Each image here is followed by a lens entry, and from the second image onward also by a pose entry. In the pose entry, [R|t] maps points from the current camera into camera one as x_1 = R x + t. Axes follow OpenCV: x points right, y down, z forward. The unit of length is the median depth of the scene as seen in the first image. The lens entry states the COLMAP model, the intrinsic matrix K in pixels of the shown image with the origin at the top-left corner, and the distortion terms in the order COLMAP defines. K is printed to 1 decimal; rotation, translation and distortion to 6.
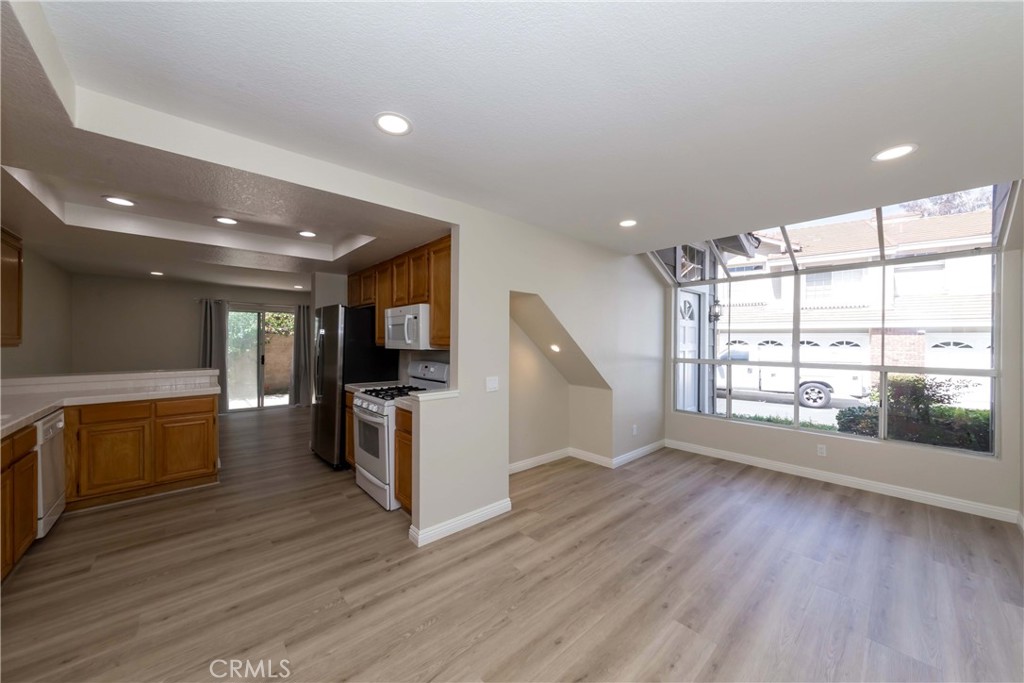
lens RADIAL K [[364.1, 0, 513.6], [0, 364.1, 341.3], [0, 0, 1]] dist [-0.001832, 0.000738]
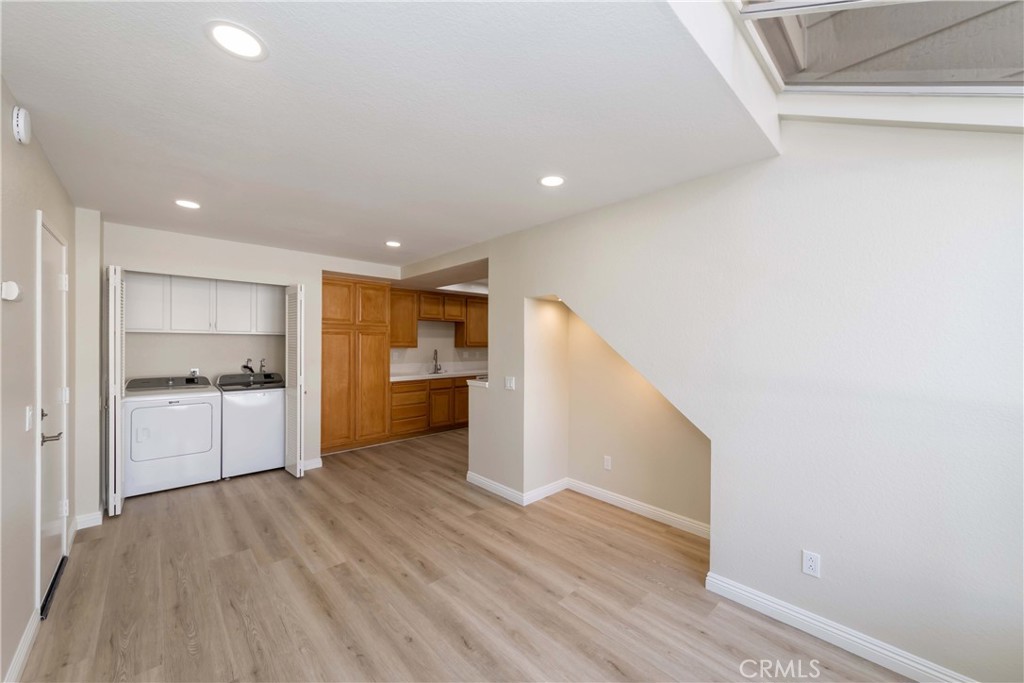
lens RADIAL K [[378.4, 0, 512.2], [0, 378.4, 345.9], [0, 0, 1]] dist [-0.003385, -0.000363]
pose [[0.028428, 0.004932, -0.999584, 0.936442], [-0.004777, 0.999977, 0.004798, -0.005400], [0.999584, 0.004639, 0.028451, 0.805913]]
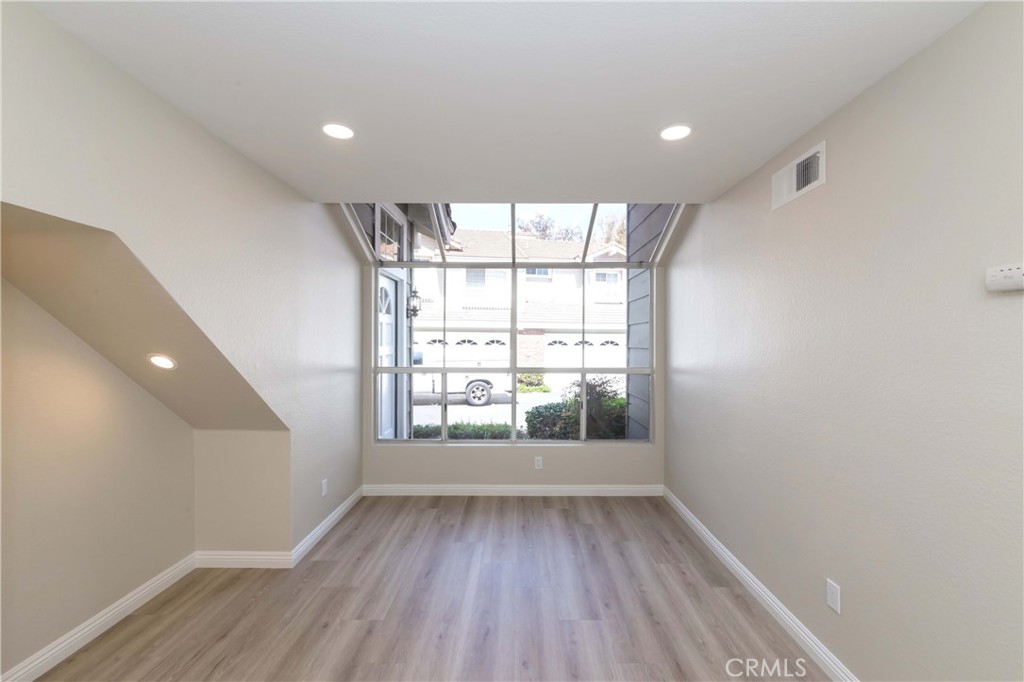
lens RADIAL K [[432.5, 0, 520.0], [0, 432.5, 343.3], [0, 0, 1]] dist [-0.001617, -0.000328]
pose [[0.668804, -0.006832, 0.743407, 0.011024], [-0.000523, 0.999953, 0.009660, -0.011326], [-0.743438, -0.006849, 0.668769, 0.324564]]
